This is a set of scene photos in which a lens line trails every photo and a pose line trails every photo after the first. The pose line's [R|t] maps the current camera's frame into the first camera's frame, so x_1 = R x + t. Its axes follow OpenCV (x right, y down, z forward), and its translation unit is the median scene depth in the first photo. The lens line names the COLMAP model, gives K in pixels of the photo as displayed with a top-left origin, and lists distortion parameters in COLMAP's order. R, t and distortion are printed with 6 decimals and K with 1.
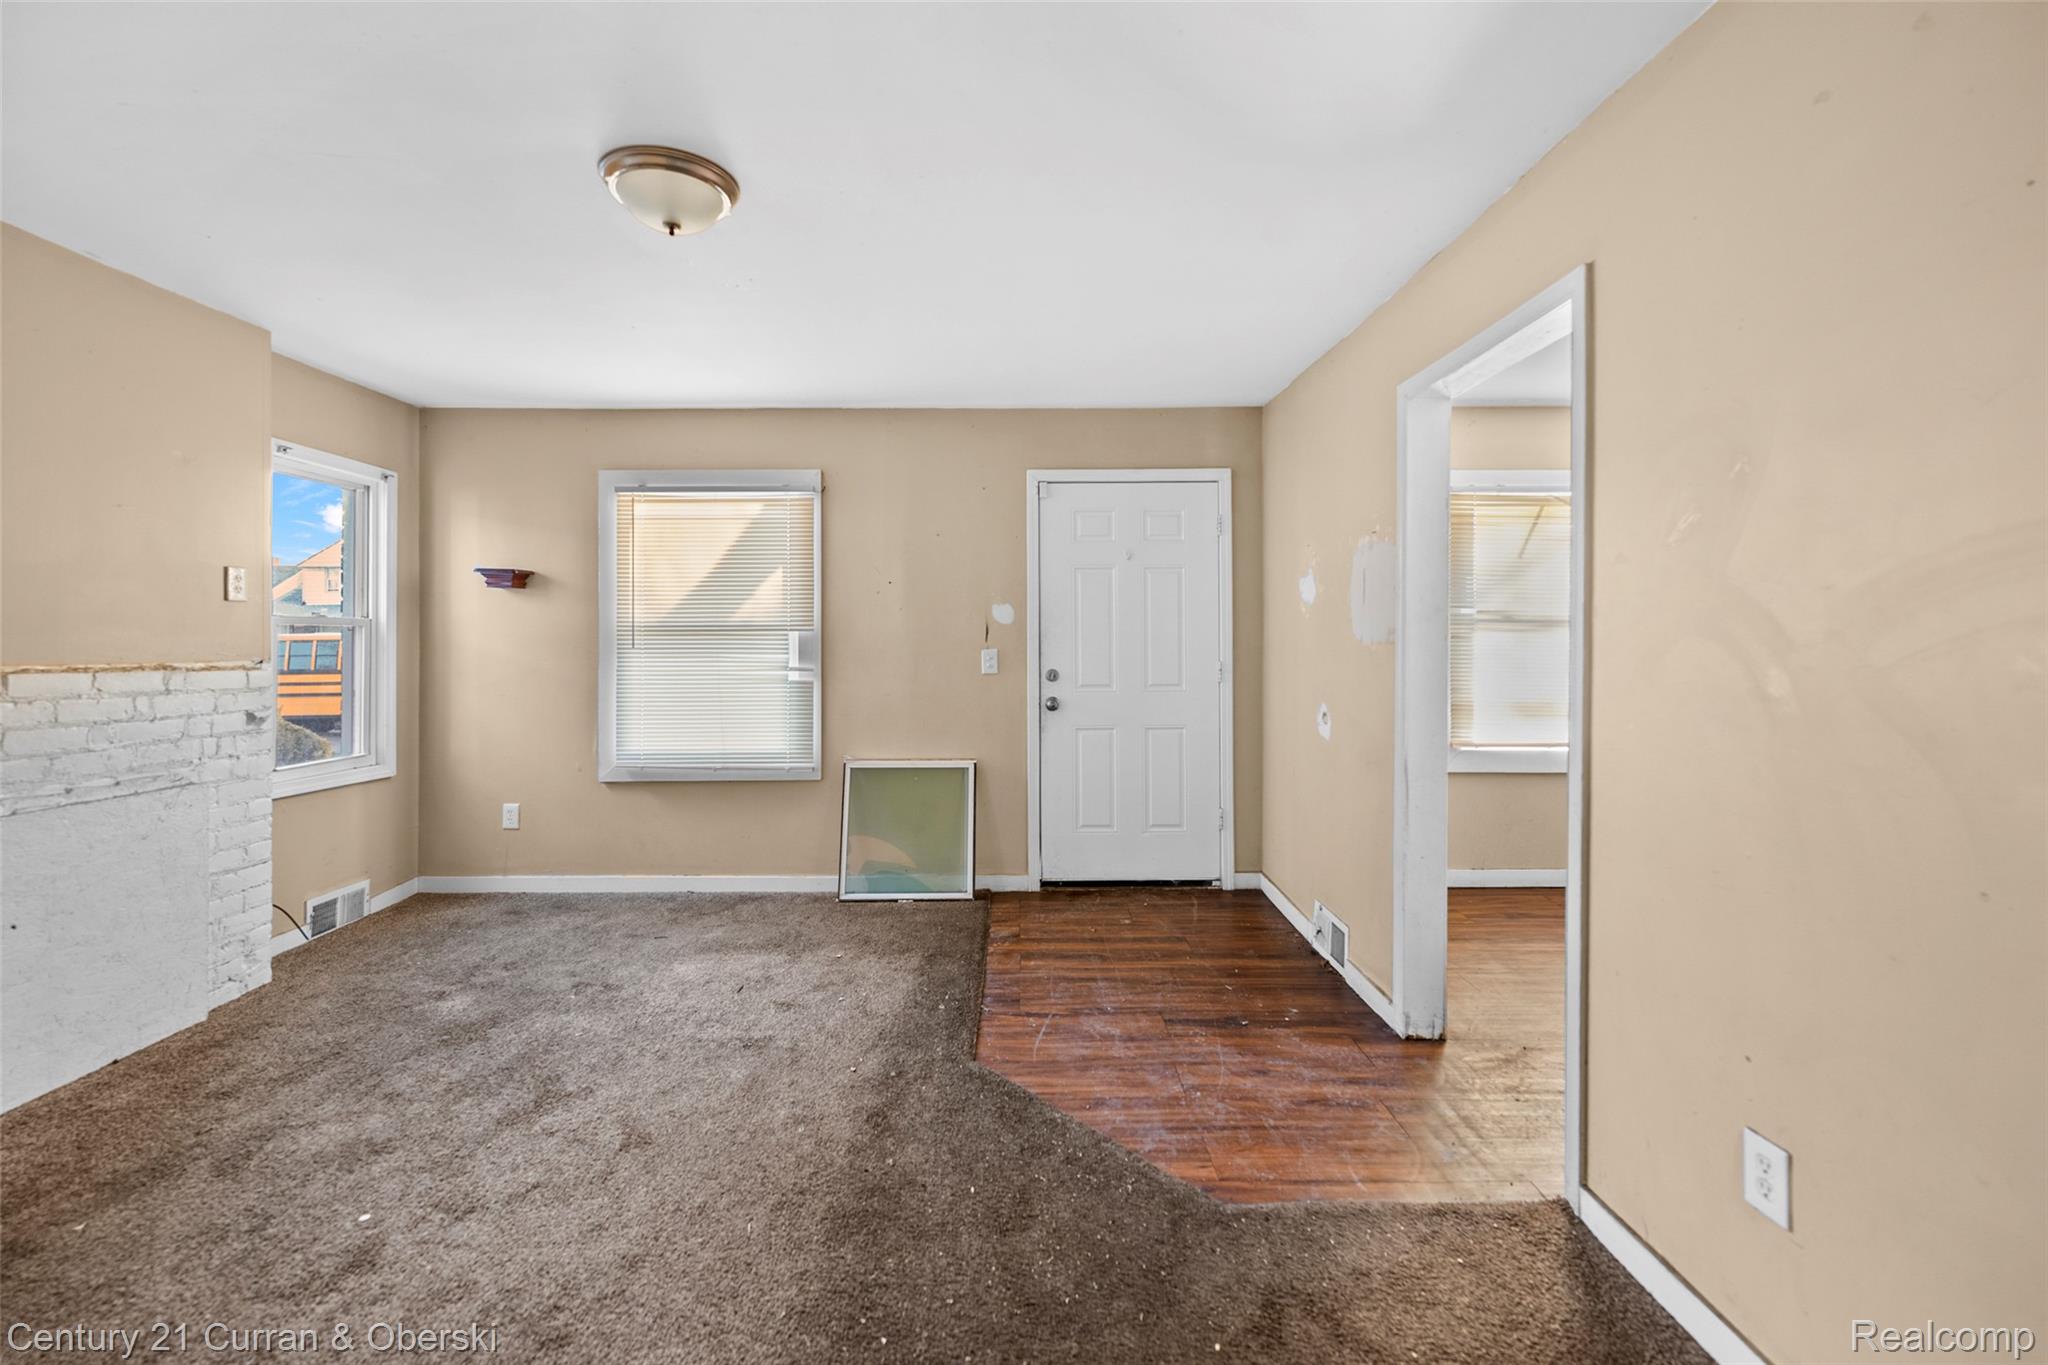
lens RADIAL K [[823.4, 0, 1009.6], [0, 823.4, 637.3], [0, 0, 1]] dist [0.001799, -0.000380]
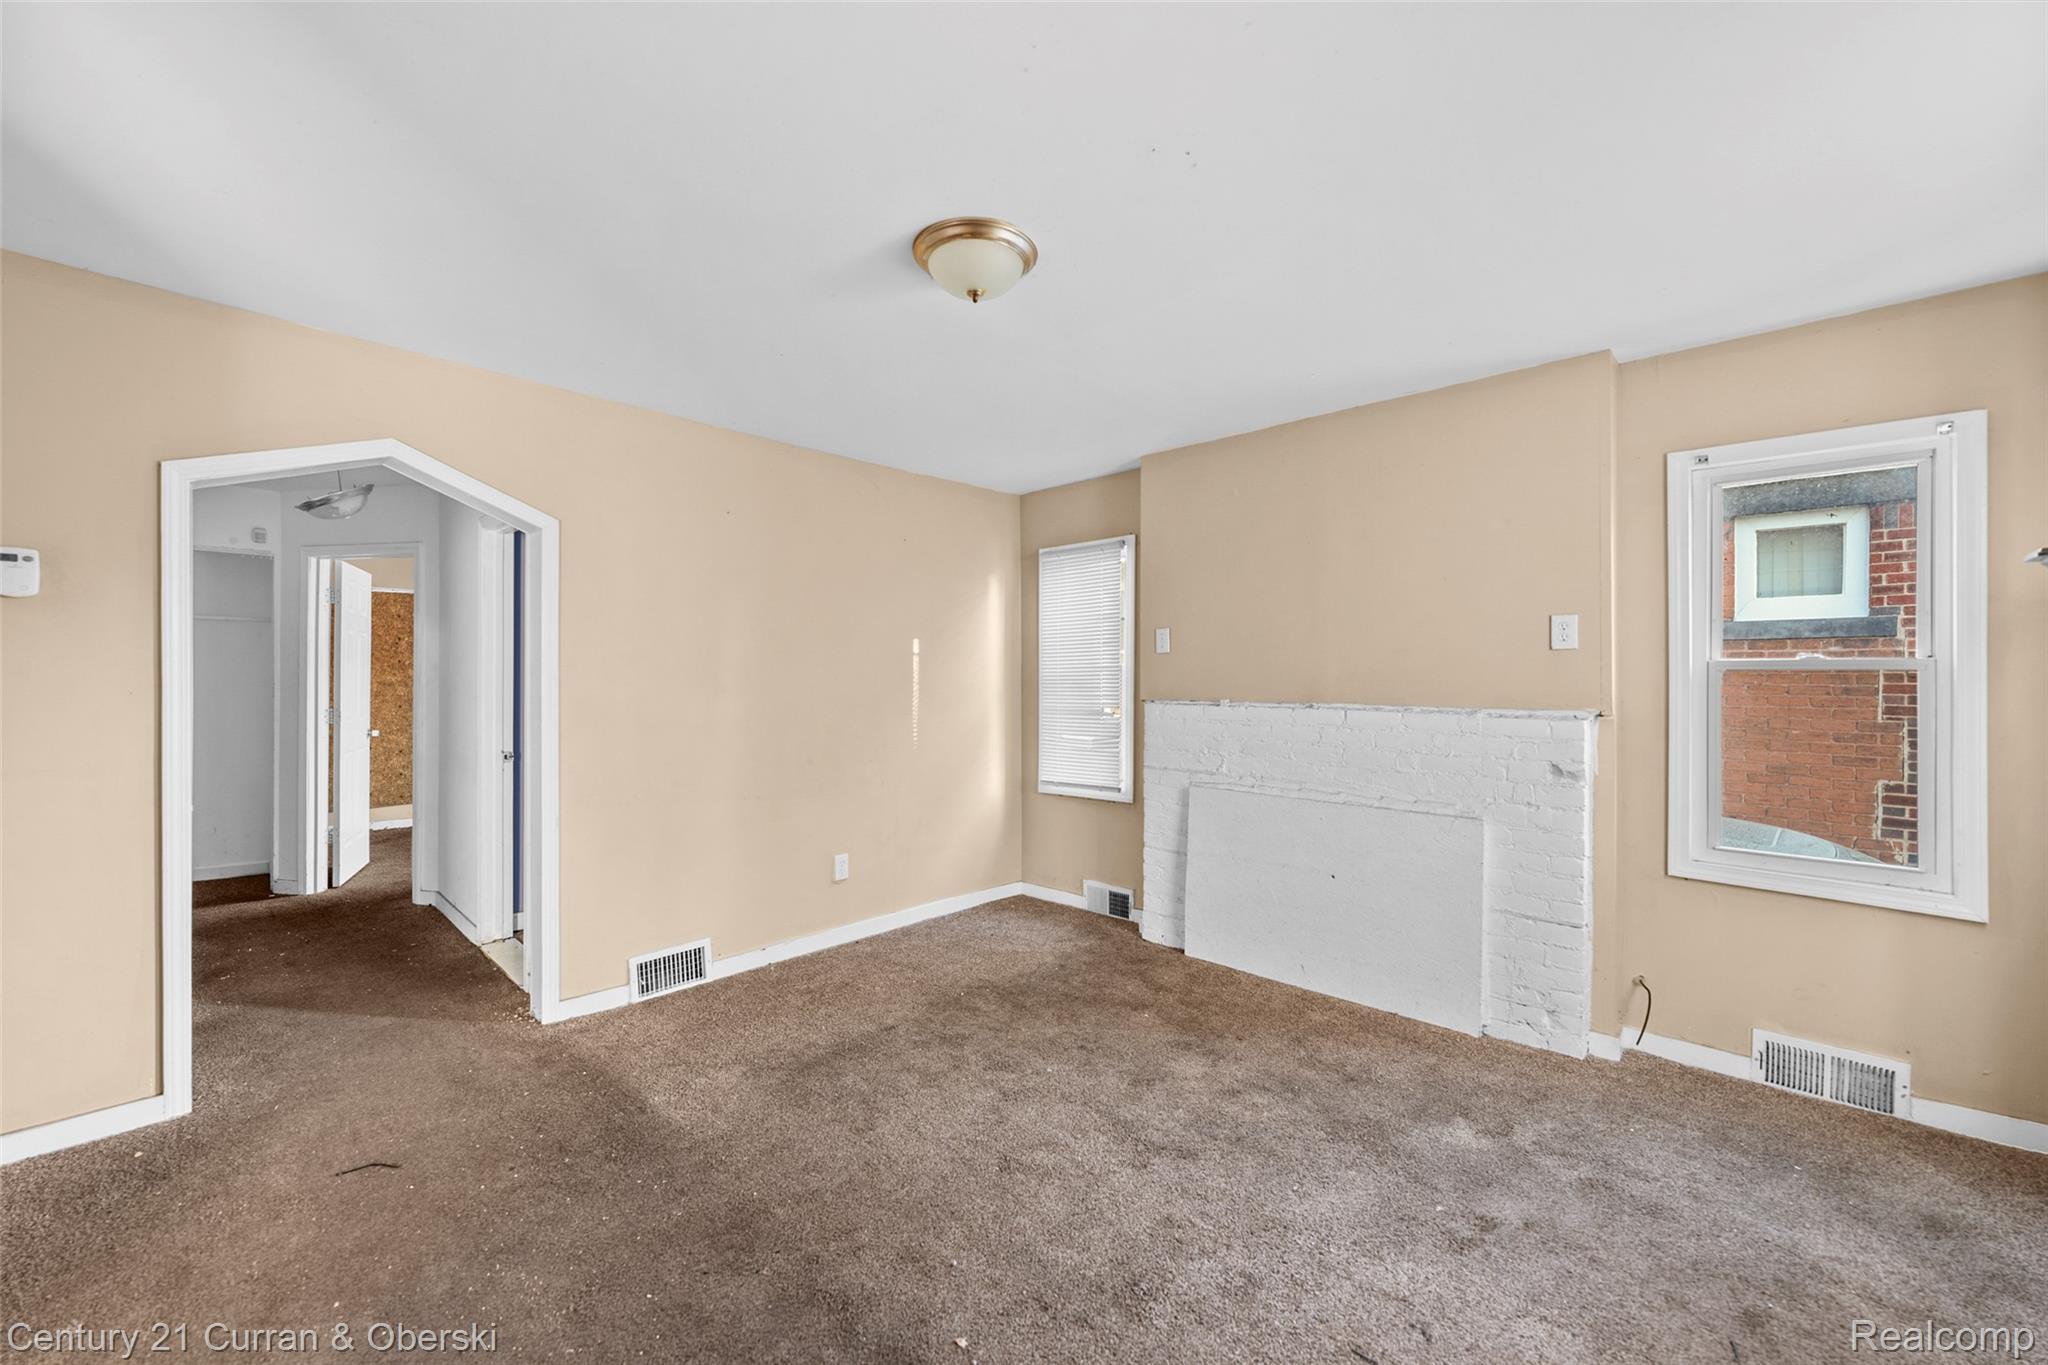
lens RADIAL K [[823.4, 0, 1025.9], [0, 823.4, 679.1], [0, 0, 1]] dist [0.001799, -0.000380]
pose [[-0.689566, -0.002056, -0.724219, 0.237454], [0.000646, 0.999994, -0.003454, -0.006420], [0.724222, -0.002849, -0.689561, 1.394541]]
